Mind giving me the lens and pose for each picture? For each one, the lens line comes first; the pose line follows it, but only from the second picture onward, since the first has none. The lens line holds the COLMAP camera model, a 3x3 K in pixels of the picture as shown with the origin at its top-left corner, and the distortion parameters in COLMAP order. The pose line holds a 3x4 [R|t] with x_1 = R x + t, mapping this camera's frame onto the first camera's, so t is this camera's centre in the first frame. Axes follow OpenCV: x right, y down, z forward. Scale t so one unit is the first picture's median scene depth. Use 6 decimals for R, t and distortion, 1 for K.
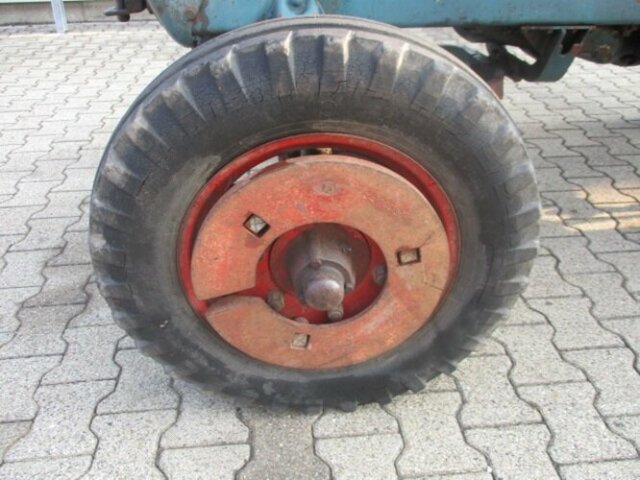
lens RADIAL K [[531.4, 0, 321.3], [0, 531.4, 239.9], [0, 0, 1]] dist [-0.008645, 0.000335]
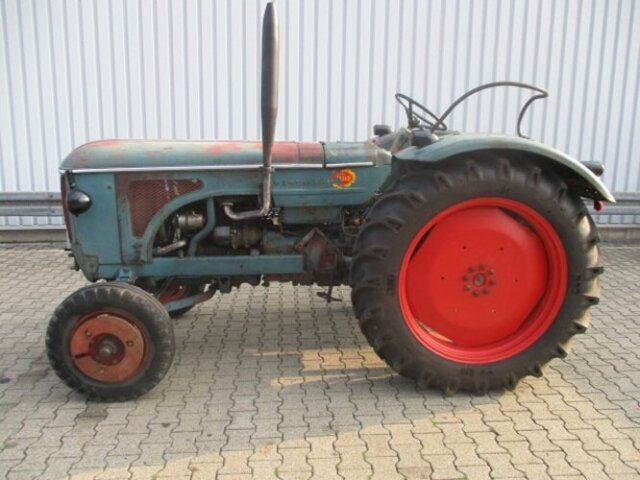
lens RADIAL K [[531.4, 0, 320.1], [0, 531.4, 239.3], [0, 0, 1]] dist [-0.008645, 0.000335]
pose [[0.999802, 0.011756, -0.016054, 1.437998], [-0.016459, 0.941980, -0.335266, 0.526962], [0.011181, 0.335463, 0.941987, -2.530663]]
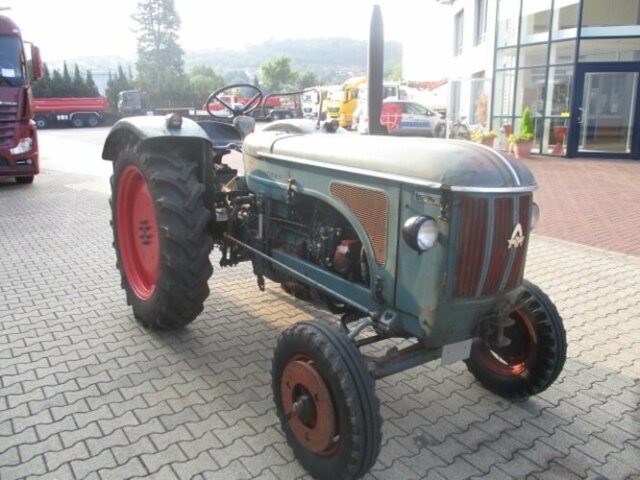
lens RADIAL K [[531.4, 0, 319.5], [0, 531.4, 242.5], [0, 0, 1]] dist [-0.008645, 0.000335]
pose [[-0.500748, -0.217327, 0.837866, -2.242343], [0.444392, 0.766117, 0.464306, -2.710501], [-0.742810, 0.604842, -0.287053, 2.603092]]
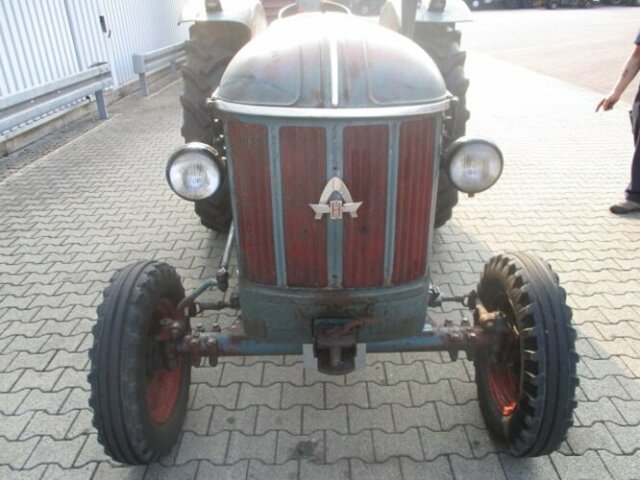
lens RADIAL K [[531.4, 0, 321.8], [0, 531.4, 237.3], [0, 0, 1]] dist [-0.008645, 0.000335]
pose [[0.060704, -0.414336, 0.908097, -1.890823], [0.538758, 0.779471, 0.319633, -1.541176], [-0.840271, 0.469841, 0.270544, 0.882078]]
